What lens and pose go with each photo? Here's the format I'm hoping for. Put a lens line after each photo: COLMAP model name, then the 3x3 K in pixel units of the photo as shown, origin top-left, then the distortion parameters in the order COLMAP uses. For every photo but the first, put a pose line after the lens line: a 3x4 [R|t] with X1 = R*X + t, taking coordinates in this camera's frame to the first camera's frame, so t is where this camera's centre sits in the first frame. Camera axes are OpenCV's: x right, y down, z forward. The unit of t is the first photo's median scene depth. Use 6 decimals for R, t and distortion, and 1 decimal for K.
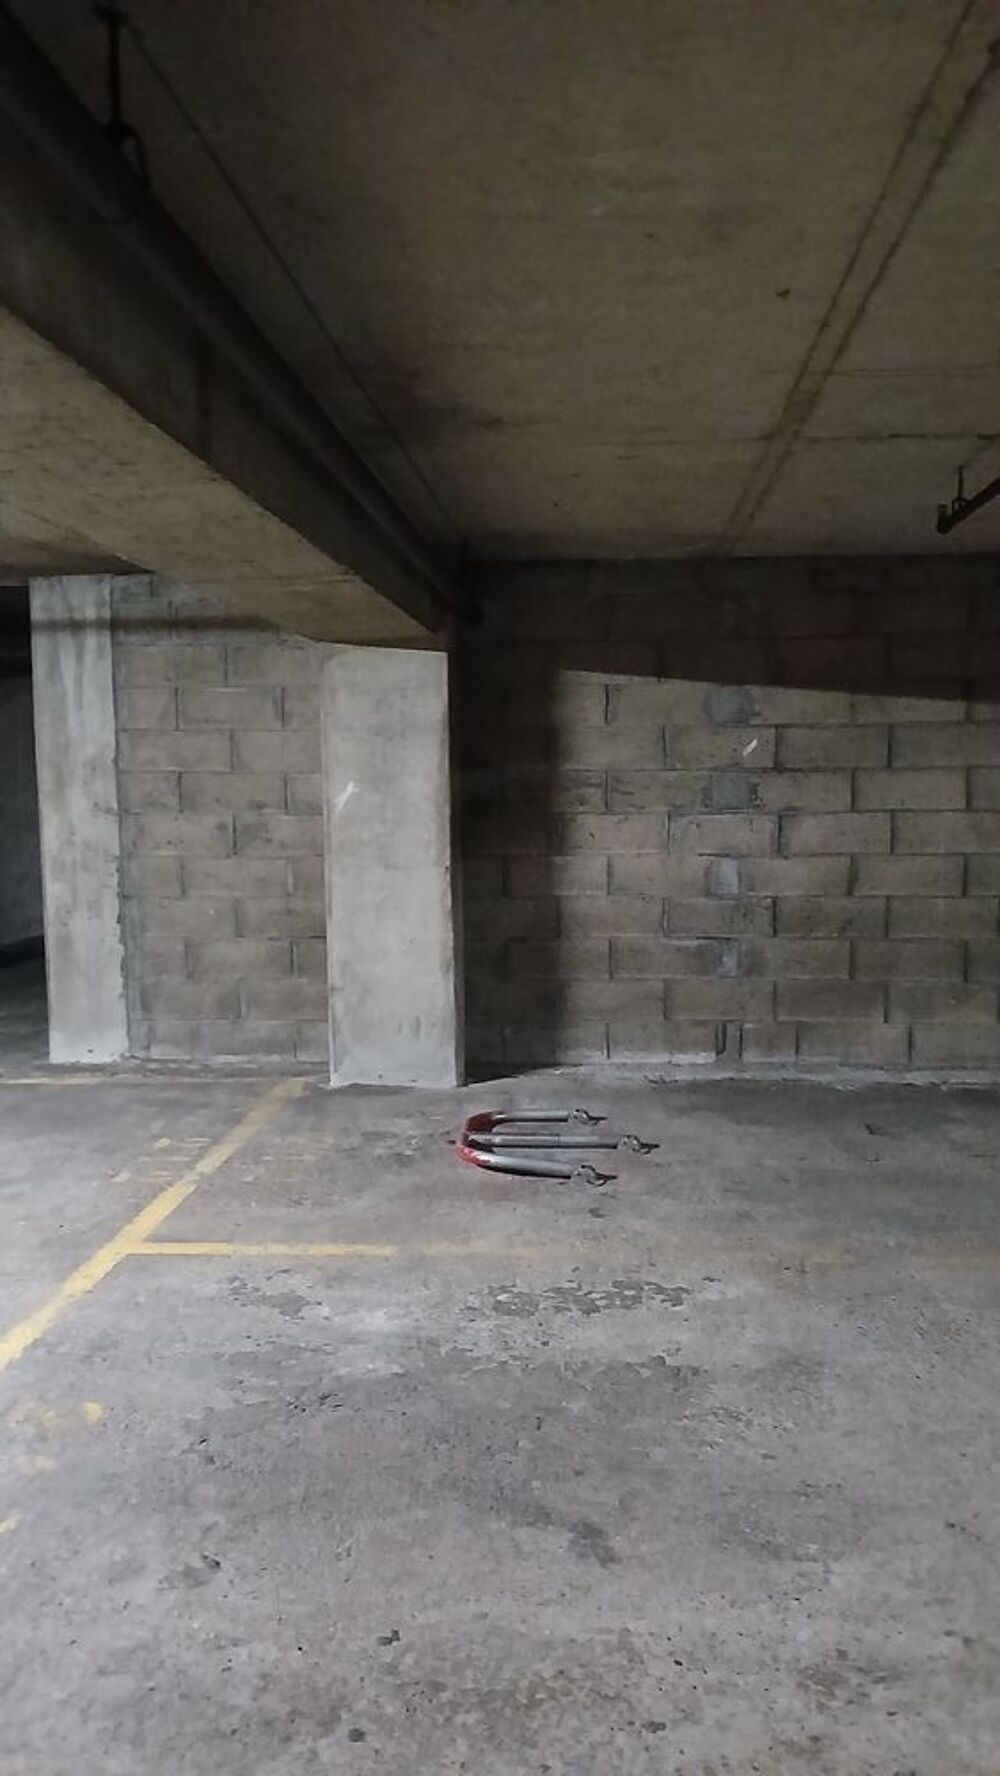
lens RADIAL K [[1360.0, 0, 501.2], [0, 1360.0, 903.1], [0, 0, 1]] dist [0.153281, -0.375841]
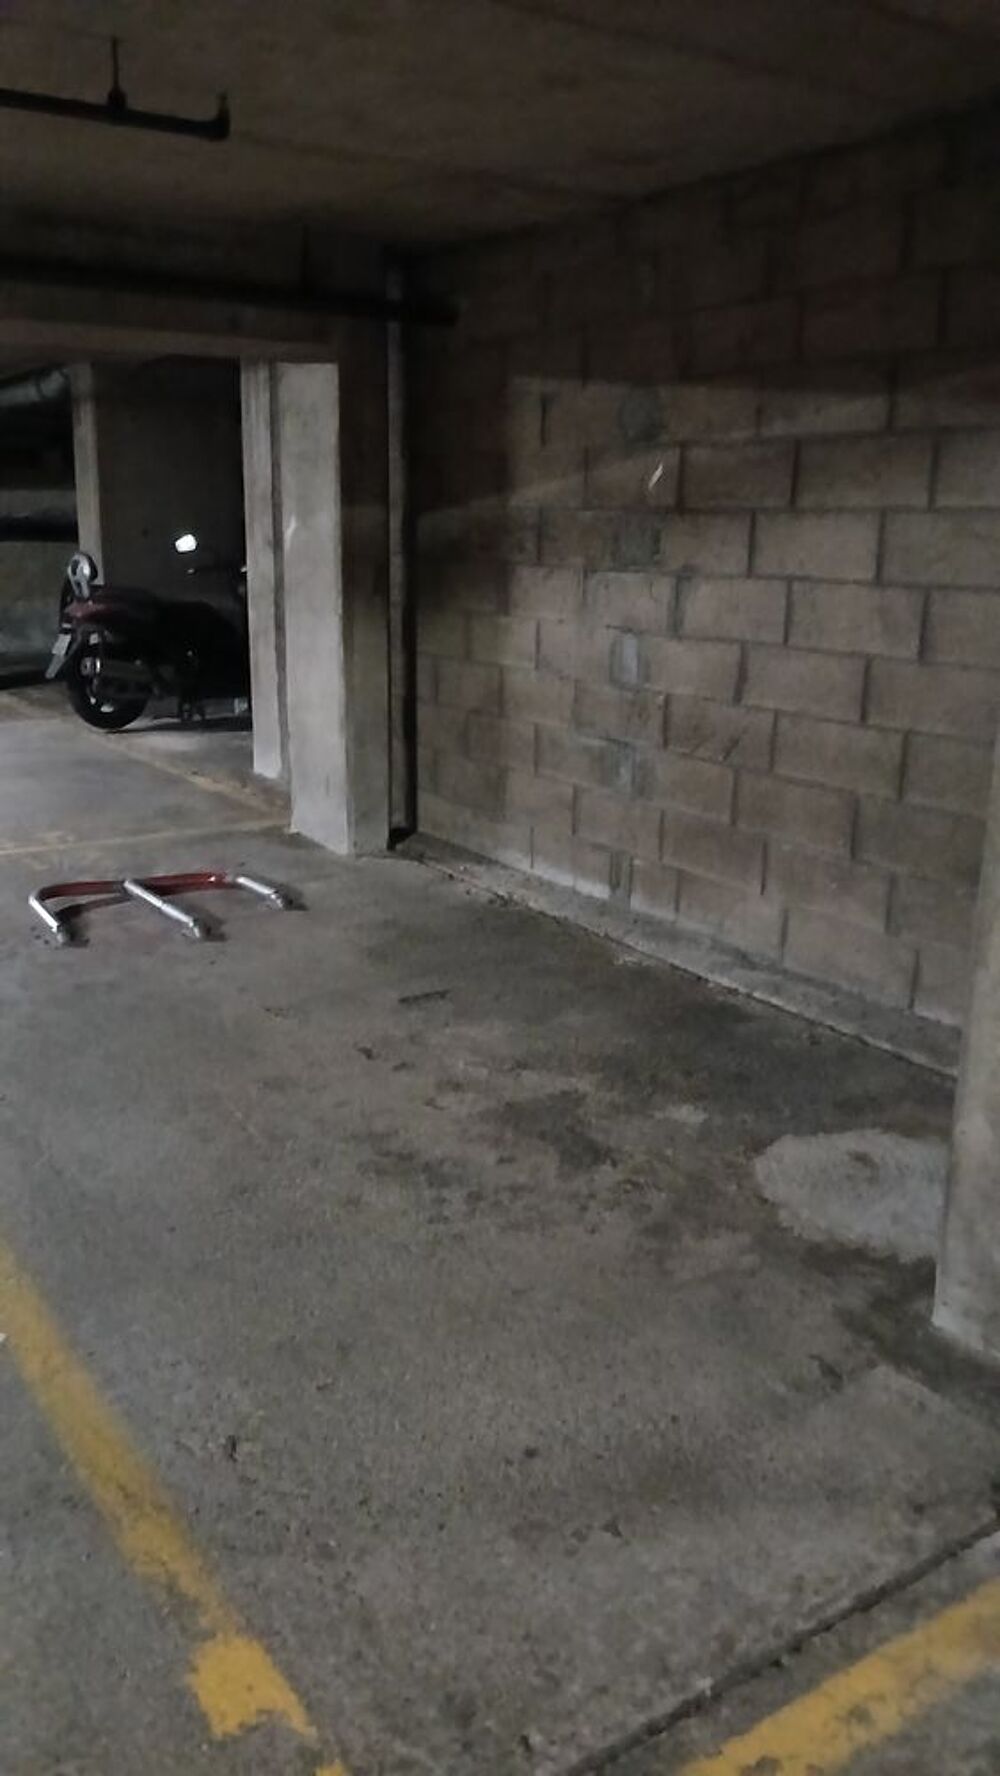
lens RADIAL K [[1364.8, 0, 505.8], [0, 1364.8, 902.2], [0, 0, 1]] dist [0.102732, -0.233045]
pose [[0.622195, 0.225847, -0.749577, 0.720736], [-0.093840, 0.972095, 0.214999, -0.045424], [0.777217, -0.063431, 0.626027, 0.476325]]
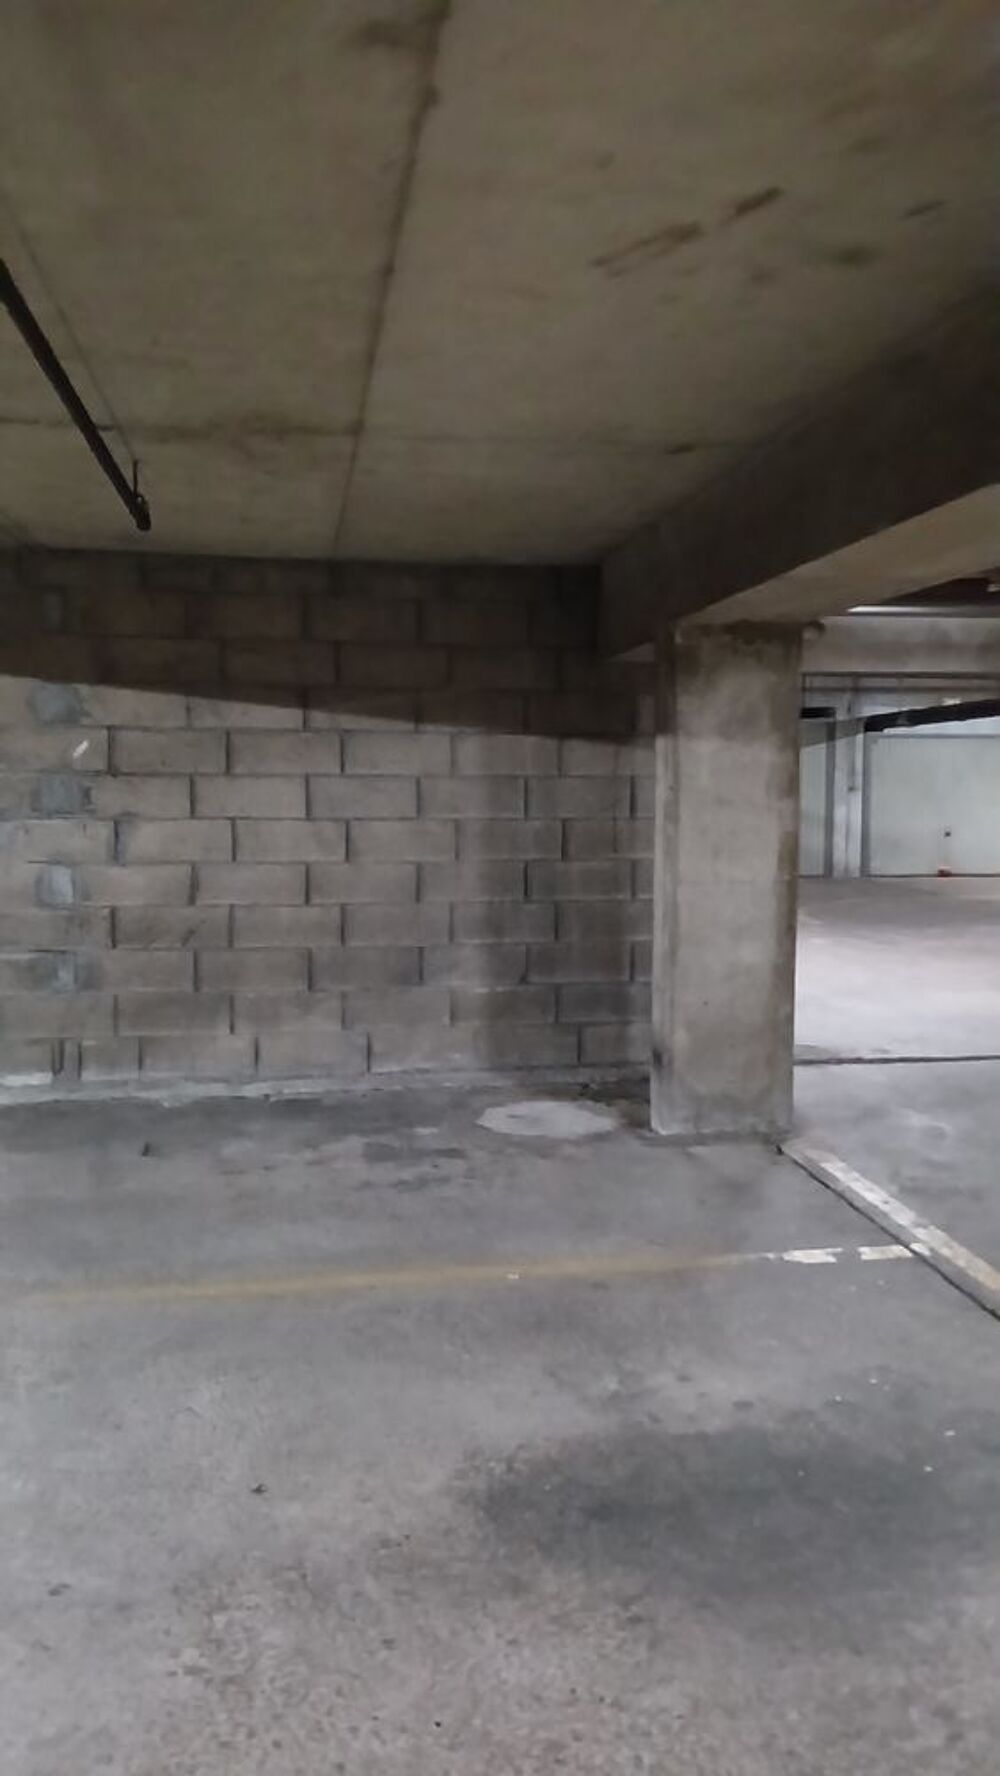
lens RADIAL K [[1360.0, 0, 501.2], [0, 1360.0, 903.1], [0, 0, 1]] dist [0.153281, -0.375841]
pose [[0.972551, -0.006520, 0.232598, 0.242614], [0.006678, 0.999978, 0.000109, -0.005250], [-0.232594, 0.001448, 0.972573, 0.006258]]
